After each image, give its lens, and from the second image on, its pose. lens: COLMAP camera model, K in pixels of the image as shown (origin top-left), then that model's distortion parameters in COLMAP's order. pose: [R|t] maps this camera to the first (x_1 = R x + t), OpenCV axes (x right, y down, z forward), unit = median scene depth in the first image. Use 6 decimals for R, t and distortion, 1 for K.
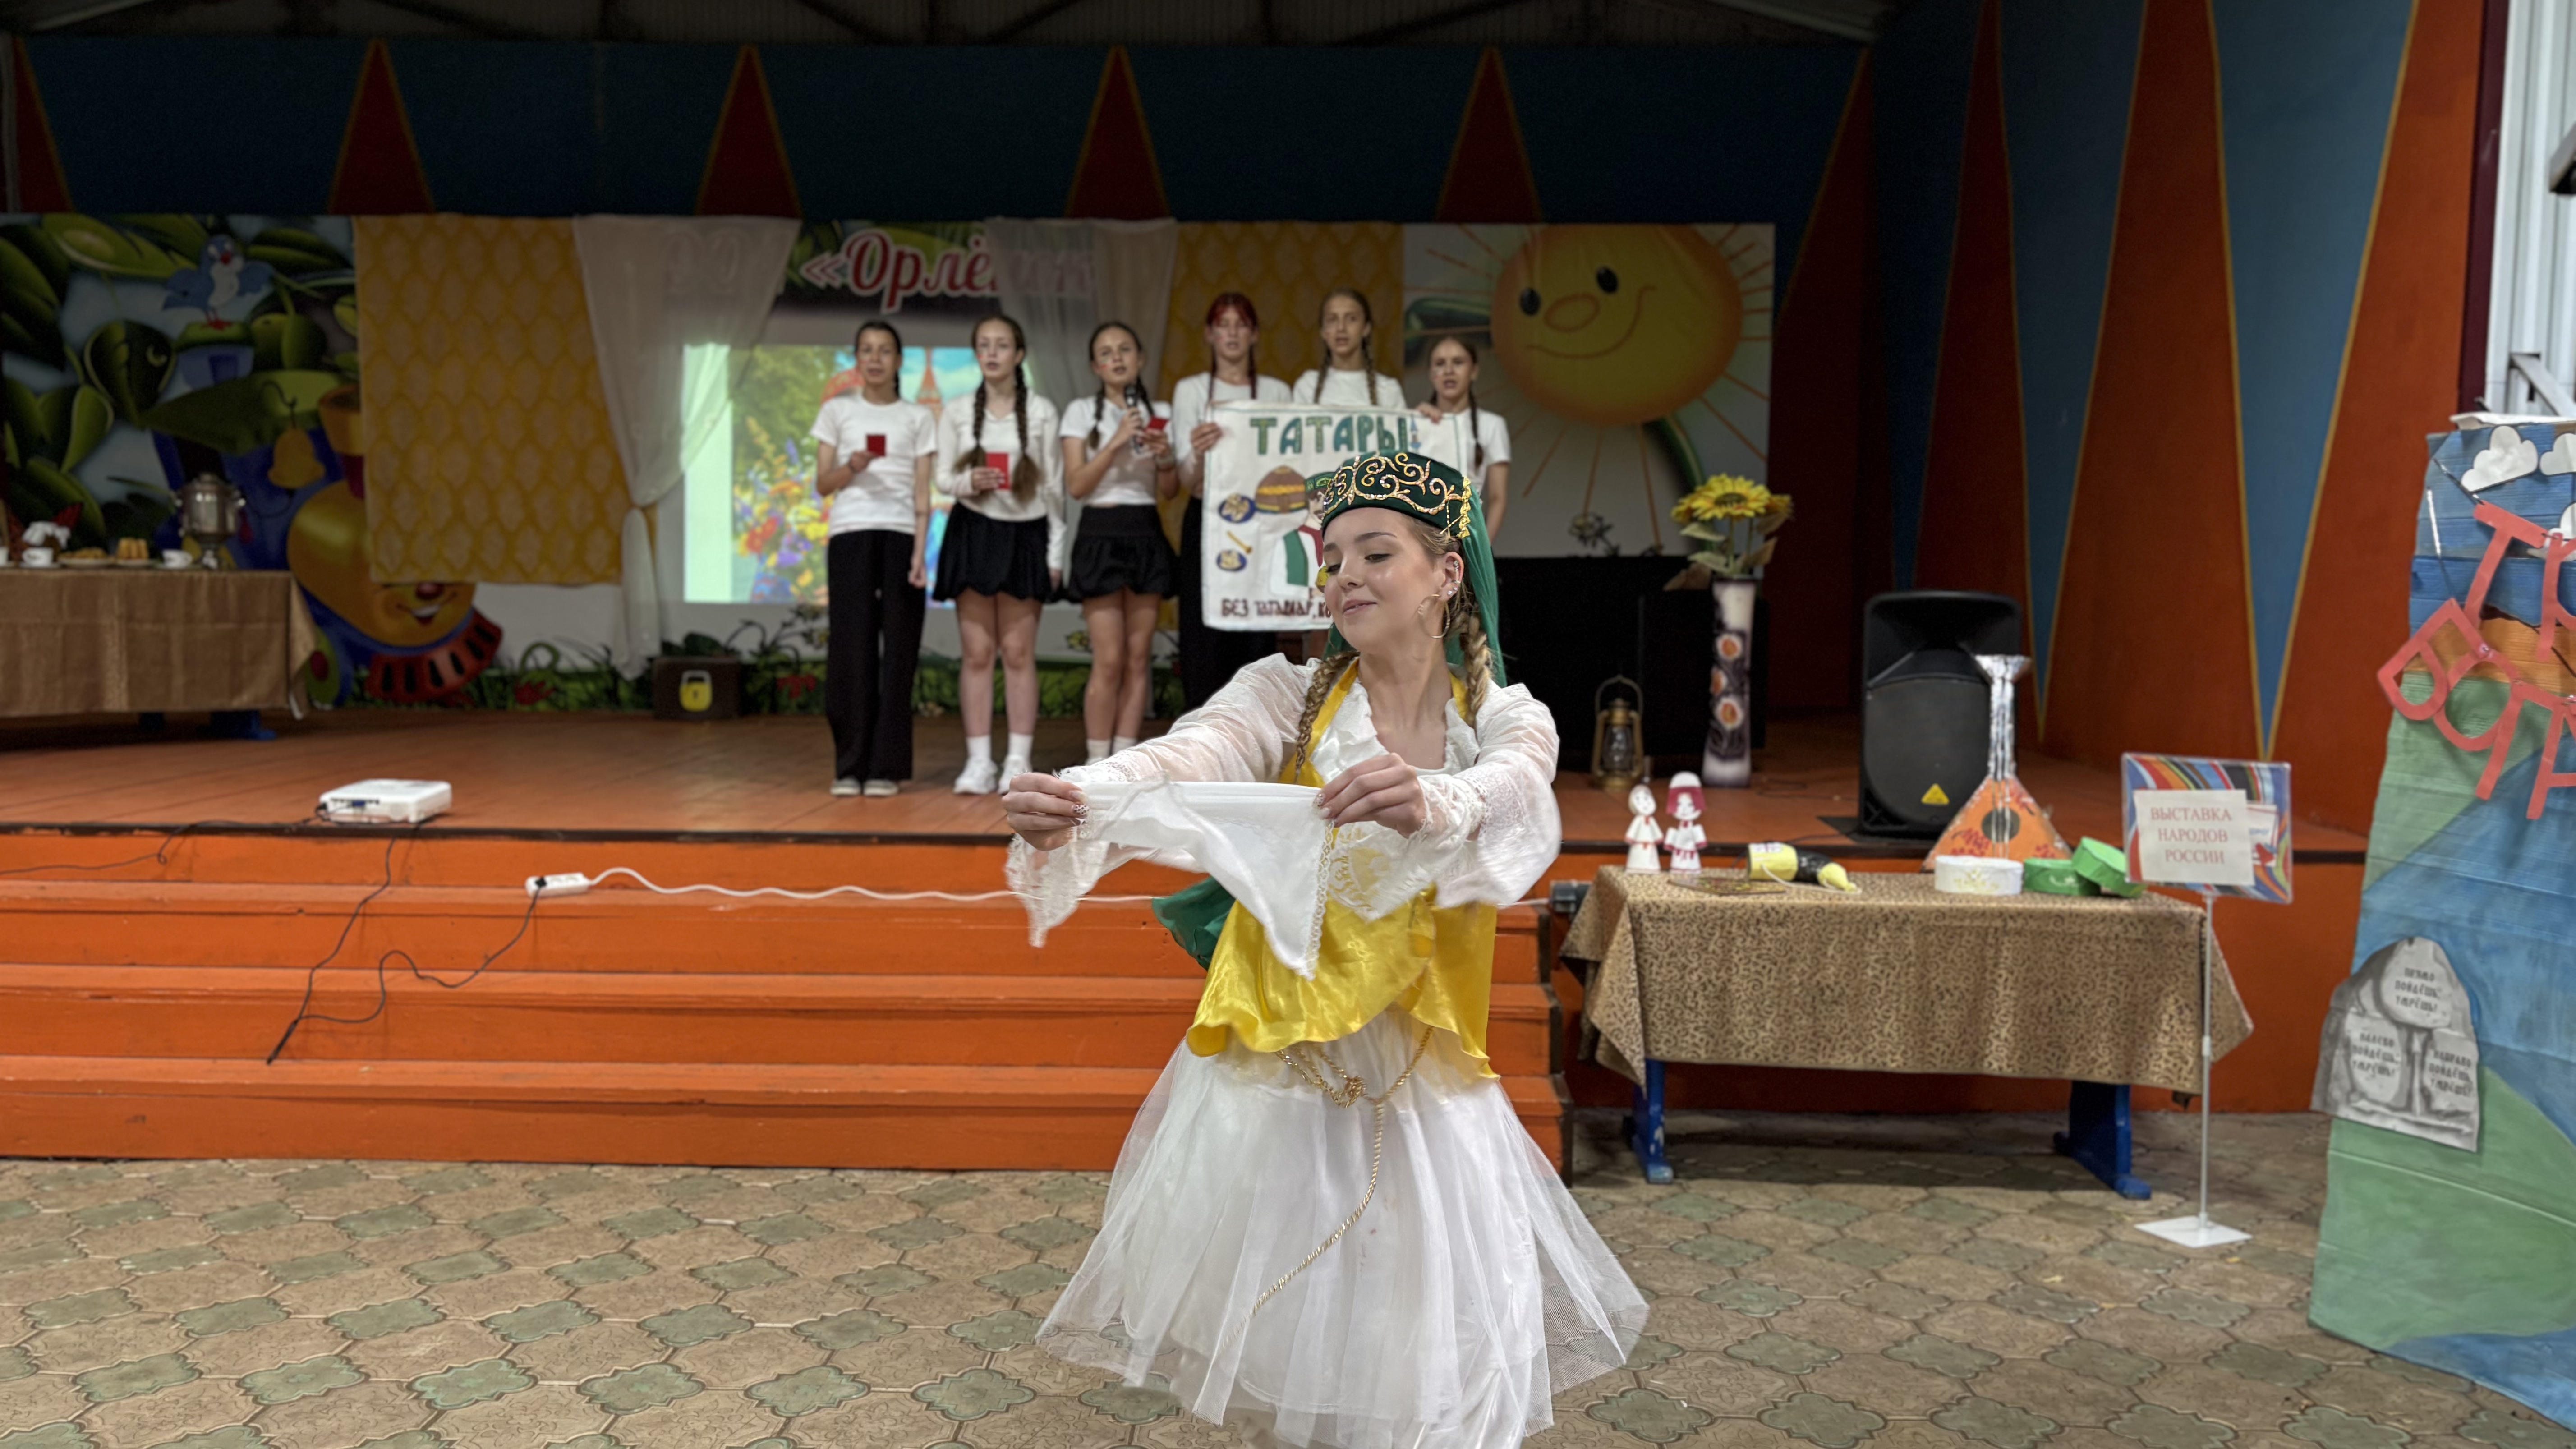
lens RADIAL K [[1960.2, 0, 1262.1], [0, 1960.2, 720.4], [0, 0, 1]] dist [0.053948, -0.054308]
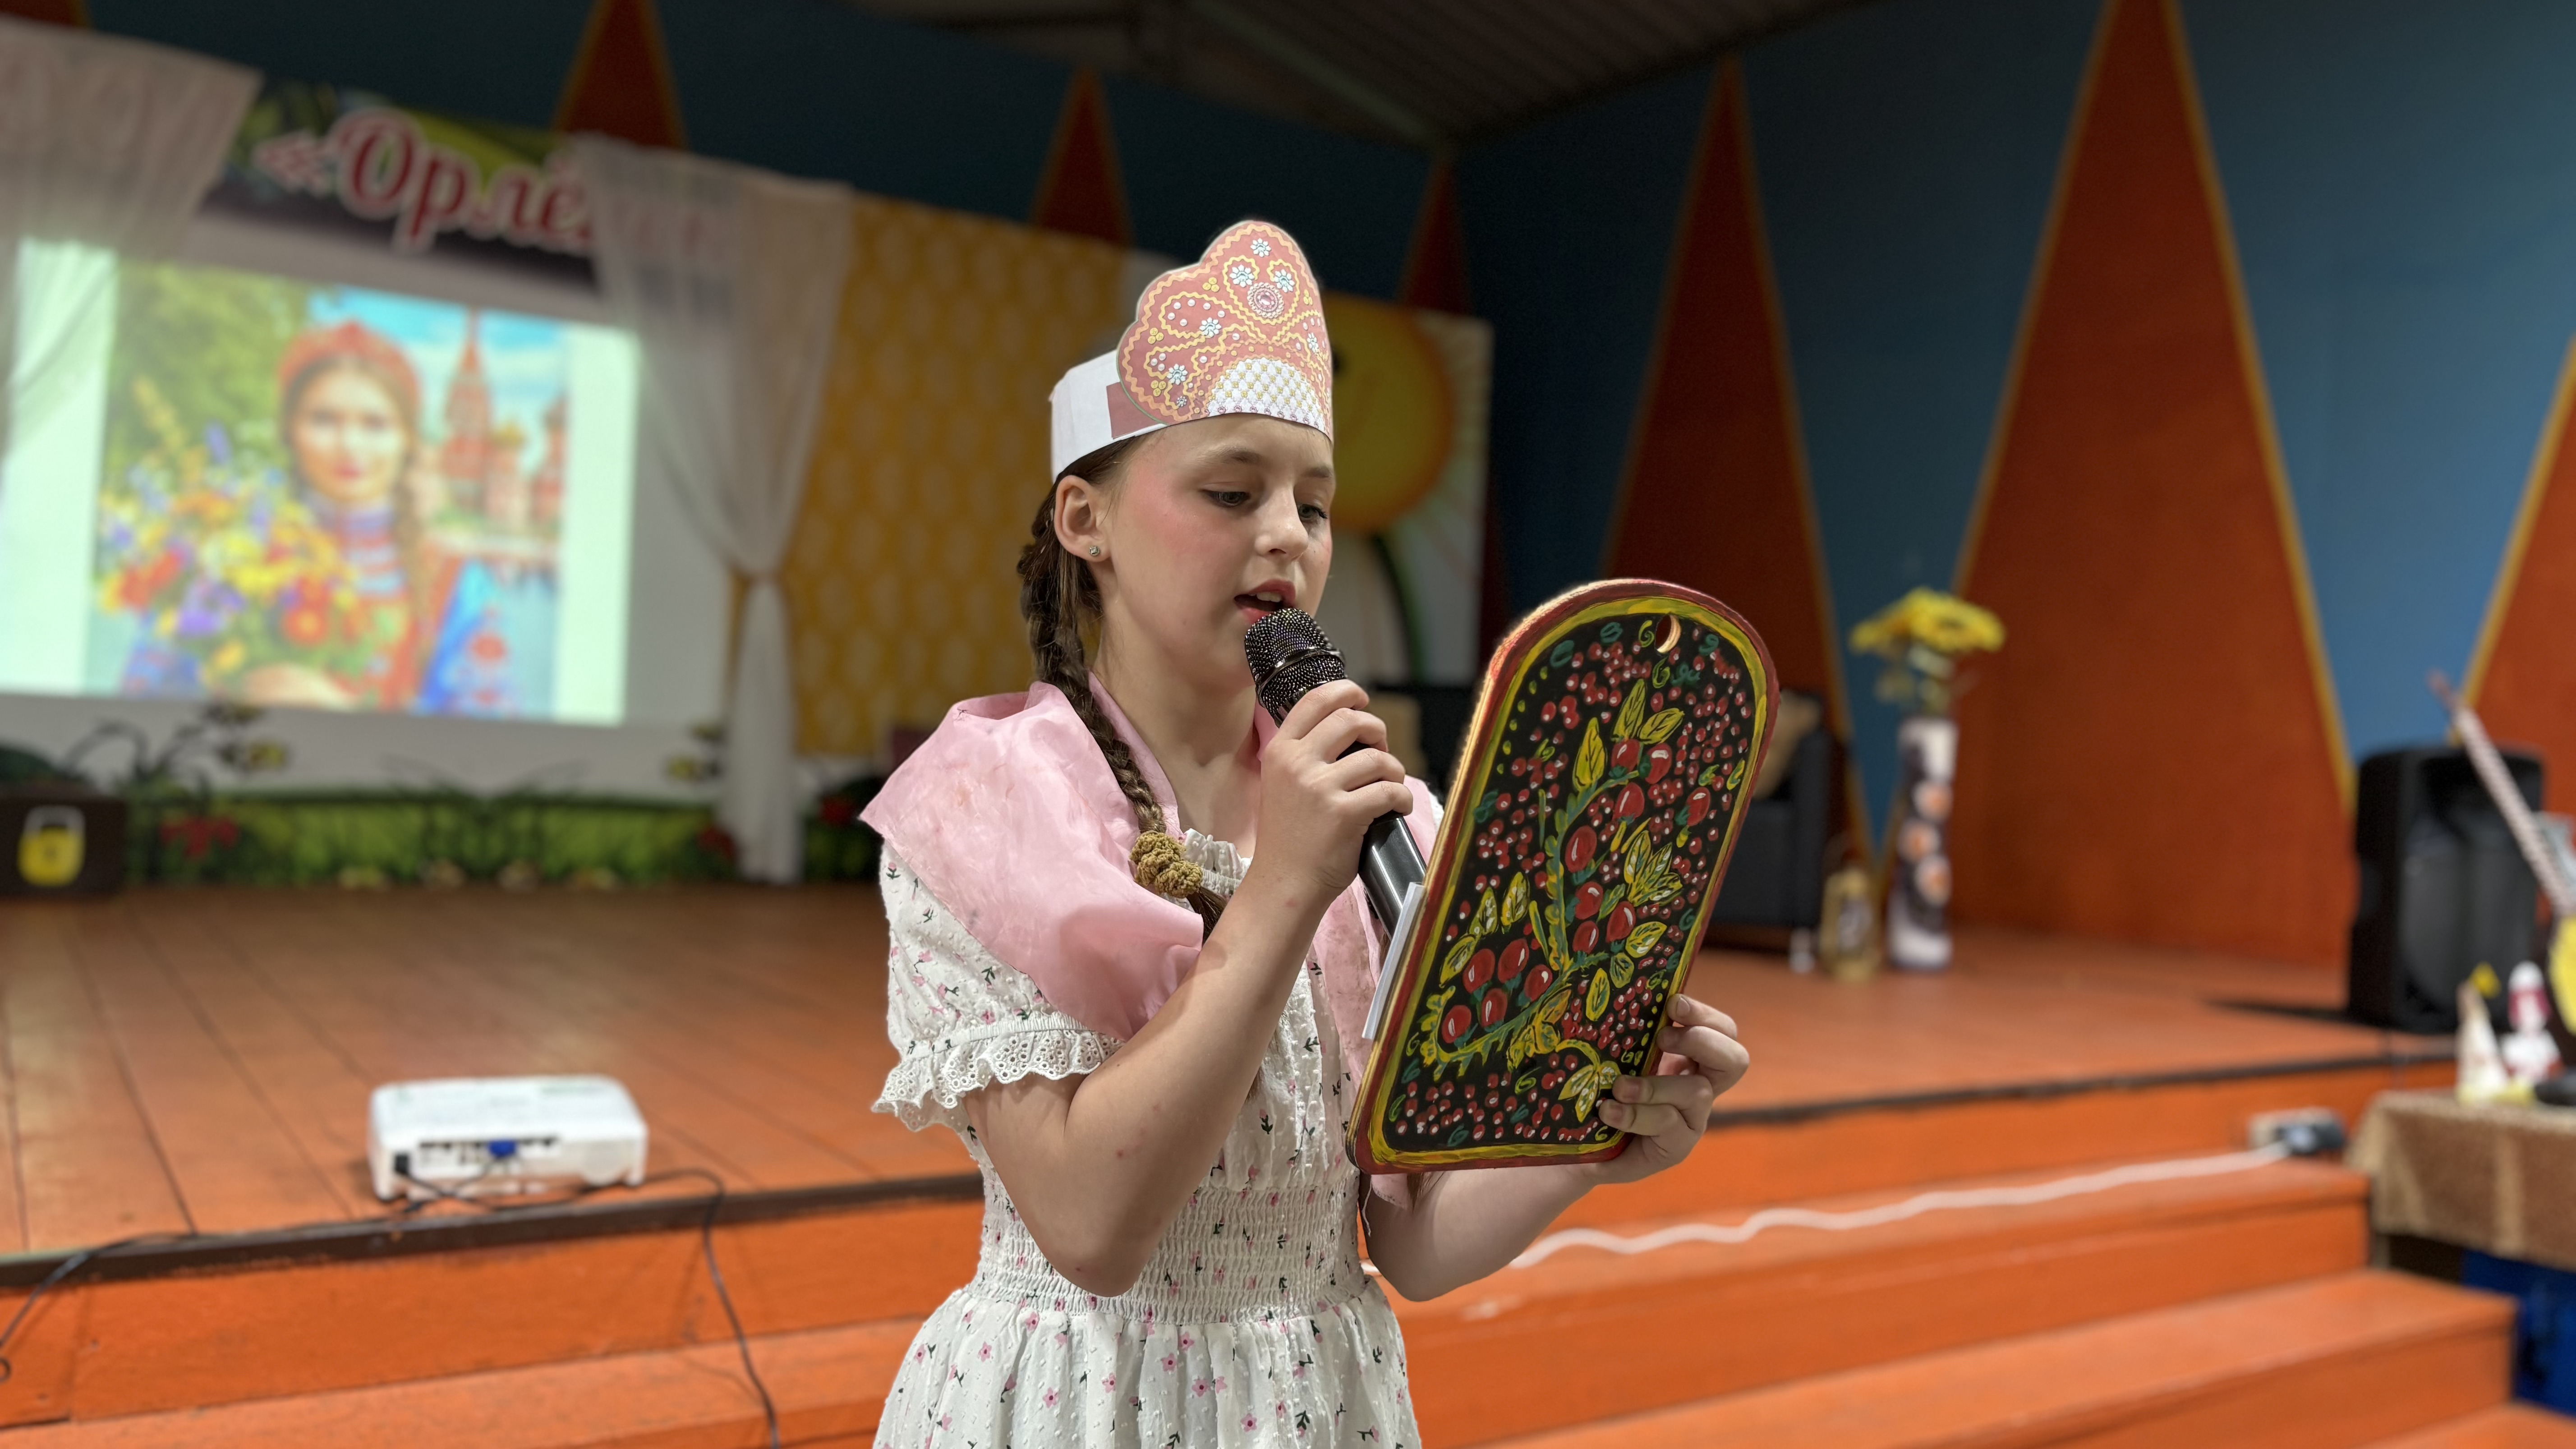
lens RADIAL K [[1960.2, 0, 1290.9], [0, 1960.2, 700.1], [0, 0, 1]] dist [0.053948, -0.054308]
pose [[0.814237, 0.042325, 0.578987, -0.319400], [0.005523, 0.996729, -0.080630, -0.008681], [-0.580506, 0.068850, 0.811340, 0.325614]]
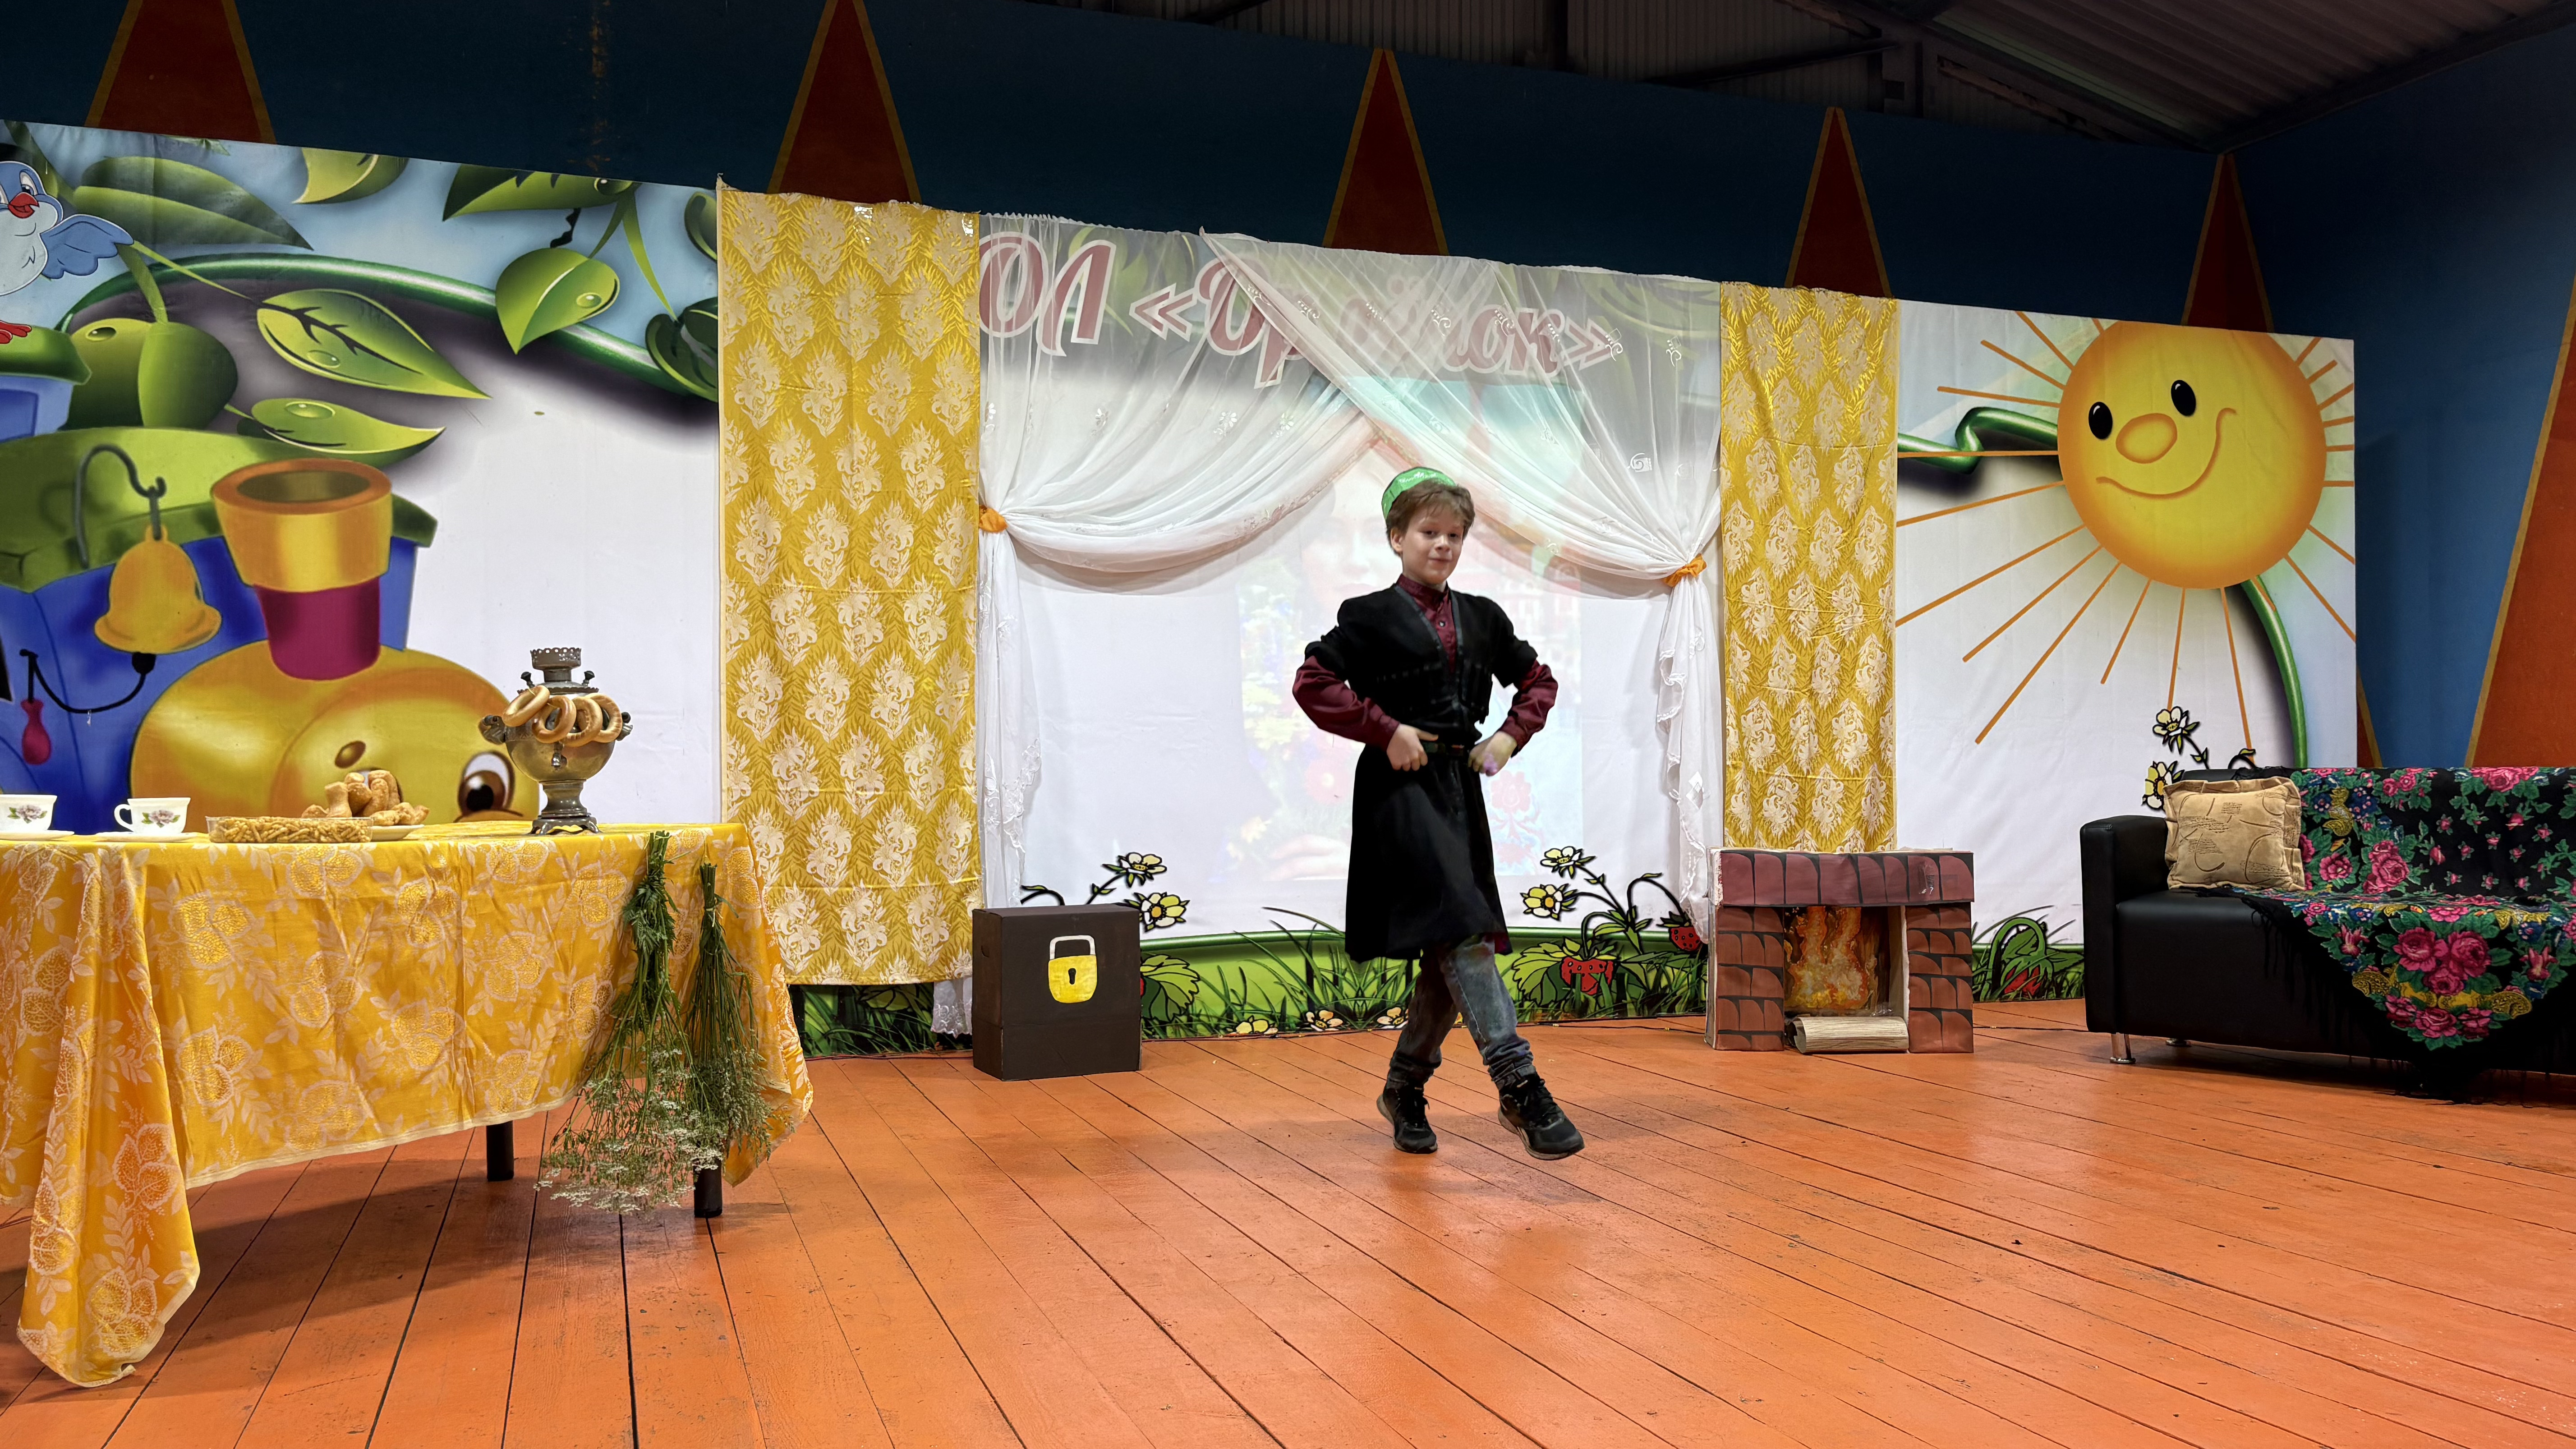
lens RADIAL K [[1960.2, 0, 1308.6], [0, 1960.2, 724.4], [0, 0, 1]] dist [0.053948, -0.054308]
pose [[0.932344, -0.001041, 0.361570, -0.399722], [0.036404, 0.995185, -0.091007, -0.042524], [-0.359735, 0.098013, 0.927892, 0.424284]]
